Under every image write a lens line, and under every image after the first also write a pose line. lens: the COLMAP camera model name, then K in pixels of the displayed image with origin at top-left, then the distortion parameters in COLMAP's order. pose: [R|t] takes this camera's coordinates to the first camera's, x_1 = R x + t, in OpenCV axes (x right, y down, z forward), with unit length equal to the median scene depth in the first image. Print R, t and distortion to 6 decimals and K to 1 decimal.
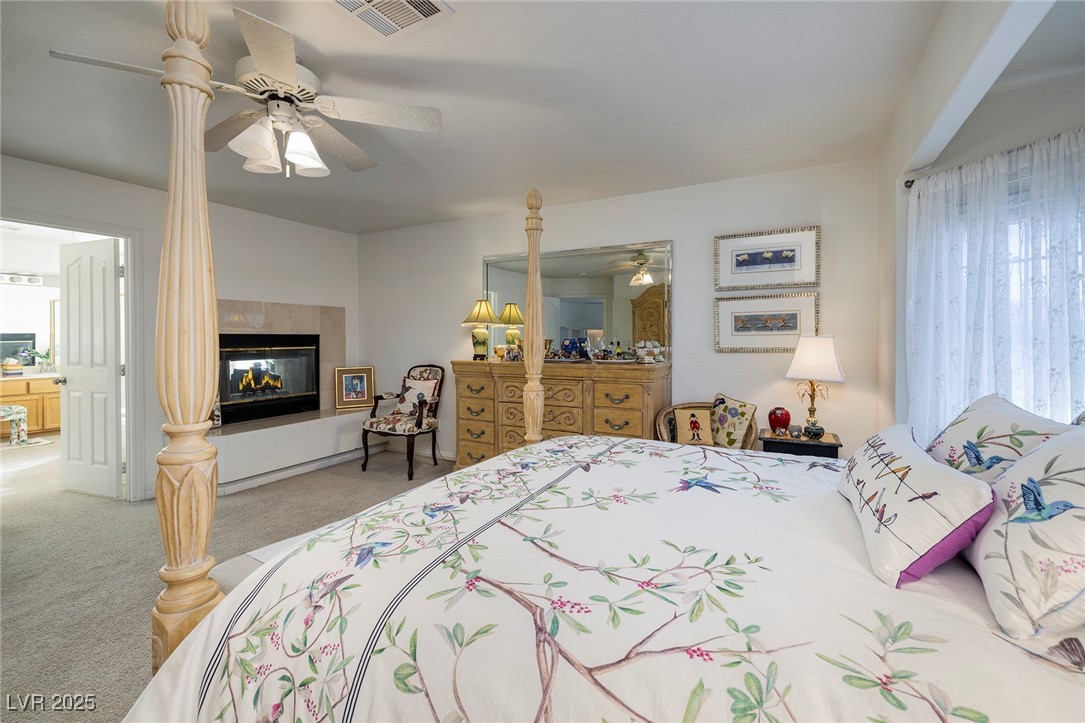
lens RADIAL K [[458.5, 0, 565.5], [0, 458.5, 341.8], [0, 0, 1]] dist [-0.001504, 0.001075]
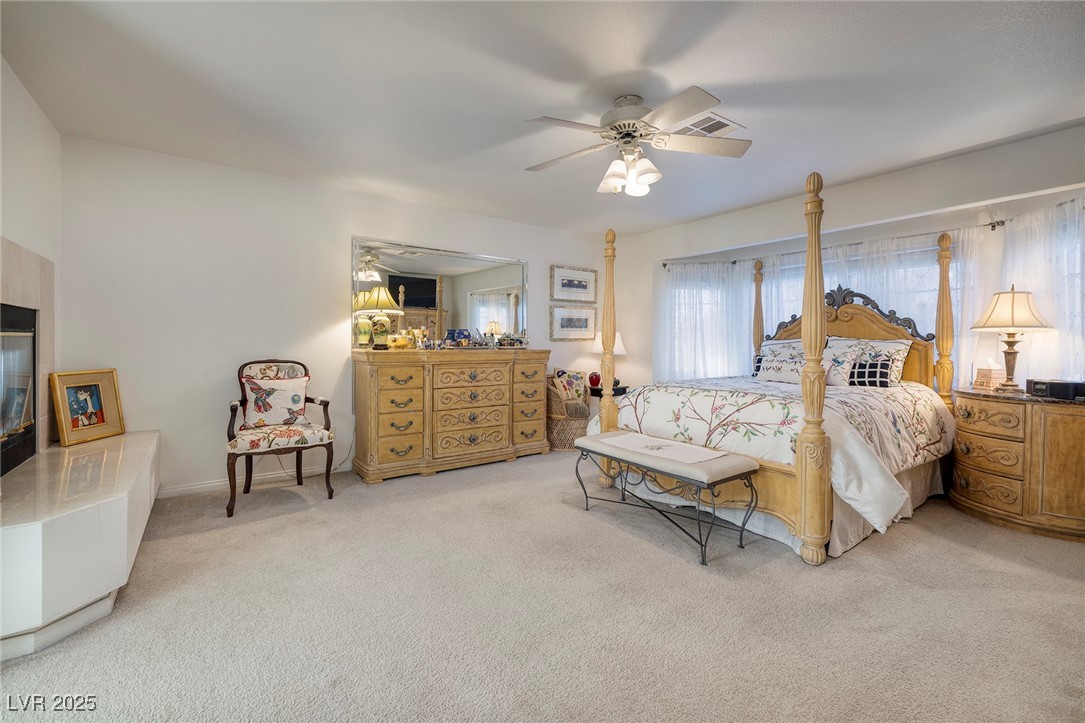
lens RADIAL K [[458.5, 0, 527.3], [0, 458.5, 343.3], [0, 0, 1]] dist [-0.001504, 0.001075]
pose [[0.459587, 0.003030, 0.888128, -1.069211], [0.000564, 0.999993, -0.003703, 0.035731], [-0.888133, 0.002202, 0.459582, 0.376935]]
